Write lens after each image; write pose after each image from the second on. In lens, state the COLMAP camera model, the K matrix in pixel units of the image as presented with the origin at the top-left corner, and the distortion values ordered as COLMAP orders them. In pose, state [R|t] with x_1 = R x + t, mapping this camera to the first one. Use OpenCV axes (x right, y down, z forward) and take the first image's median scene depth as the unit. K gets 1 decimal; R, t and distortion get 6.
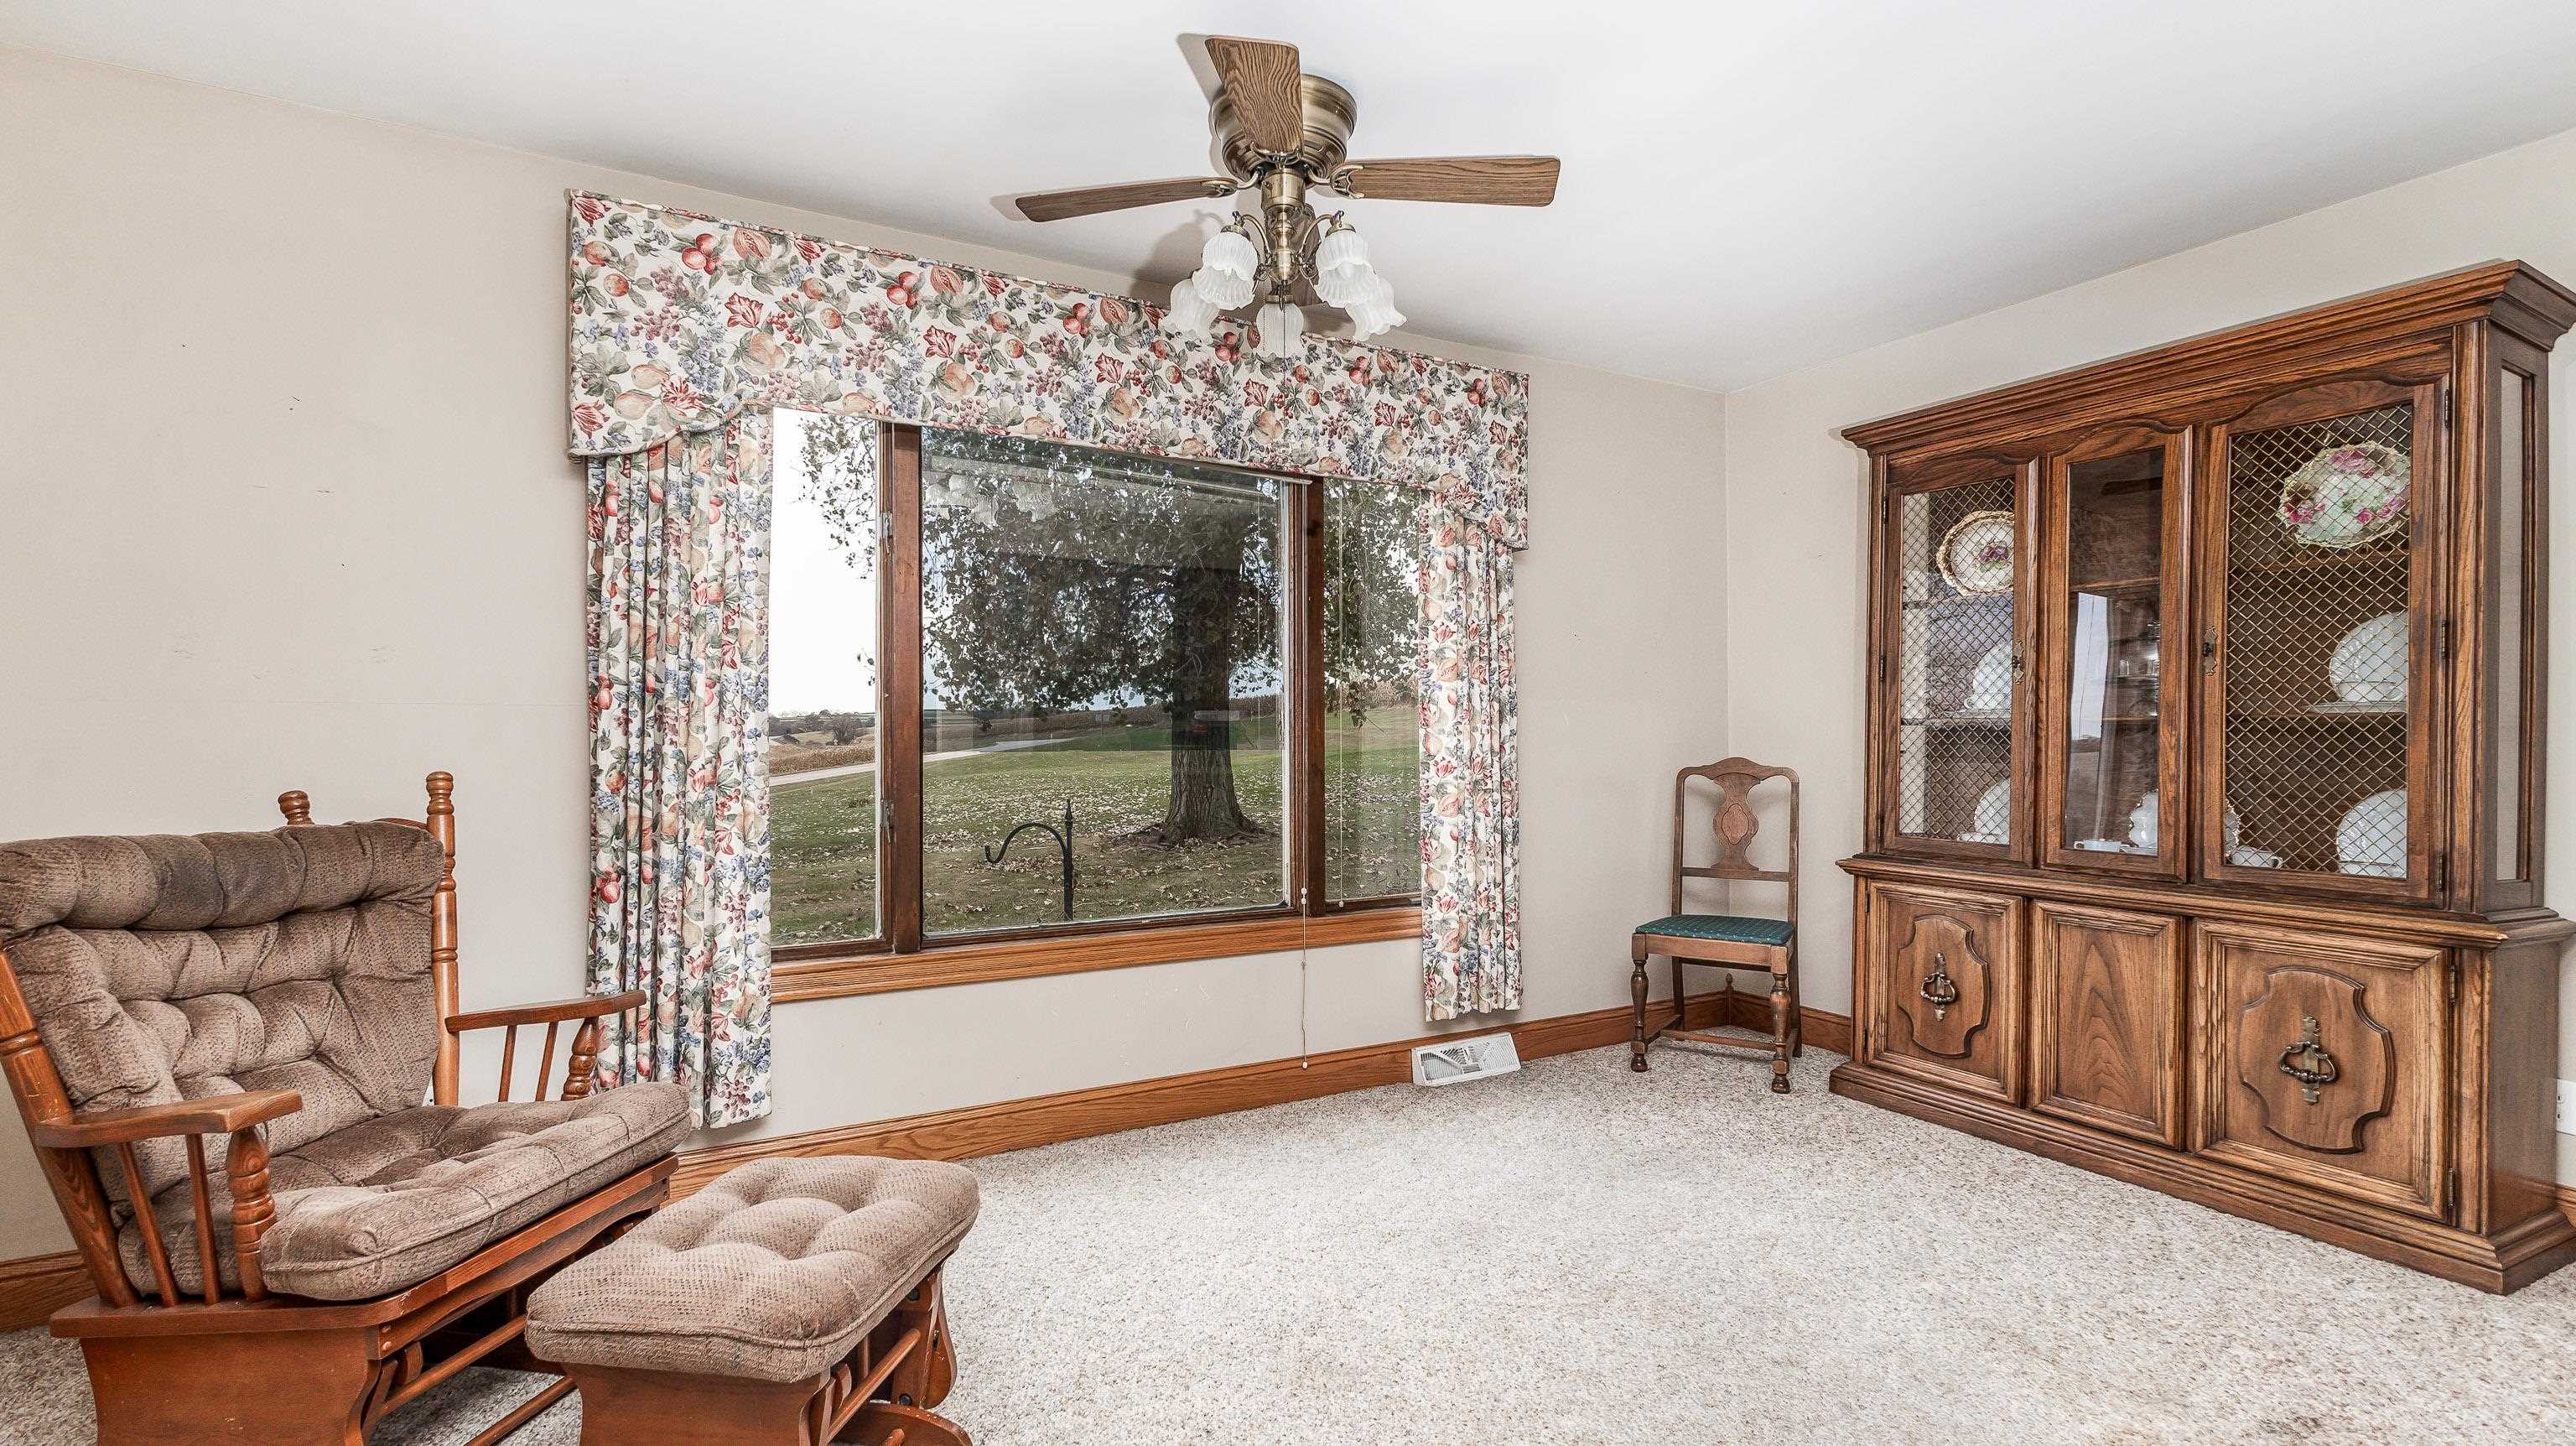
lens RADIAL K [[1154.6, 0, 1289.1], [0, 1154.6, 732.5], [0, 0, 1]] dist [-0.001486, 0.000113]
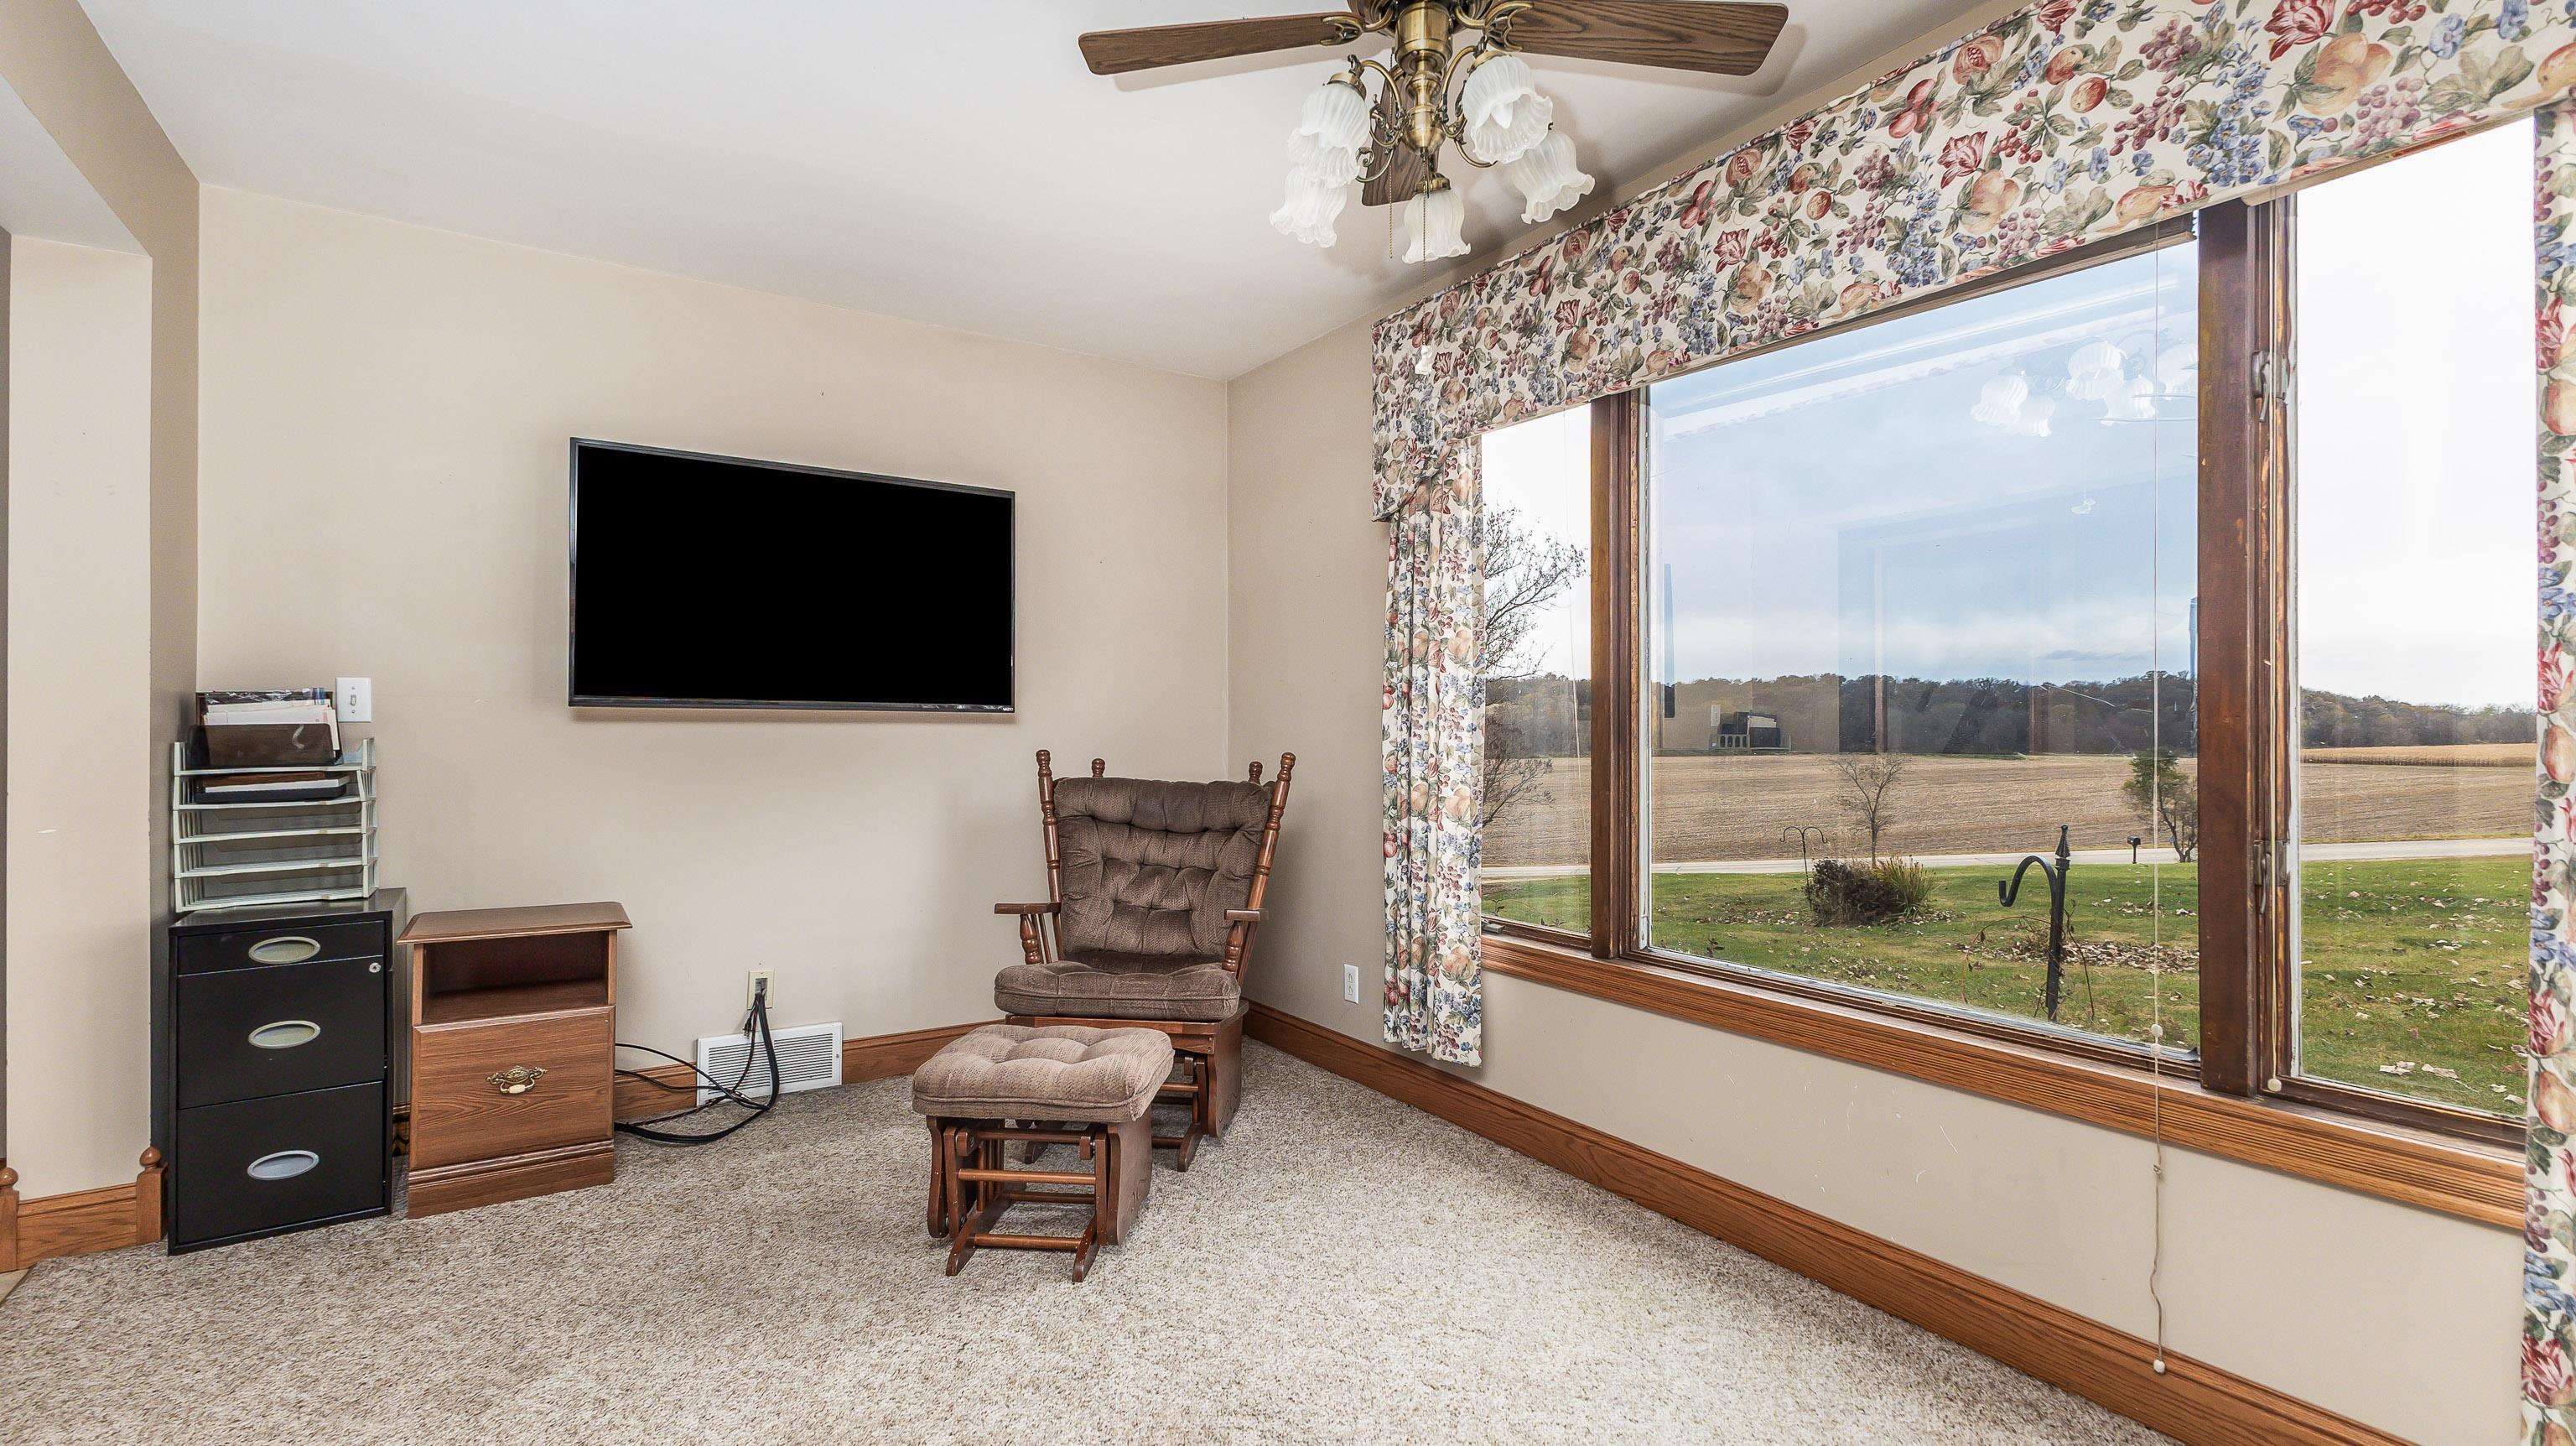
lens RADIAL K [[1154.6, 0, 1291.8], [0, 1154.6, 726.5], [0, 0, 1]] dist [-0.001486, 0.000113]
pose [[0.063997, 0.000086, -0.997950, 0.592904], [0.003410, 0.999994, 0.000304, -0.001140], [0.997944, -0.003422, 0.063996, 0.672965]]
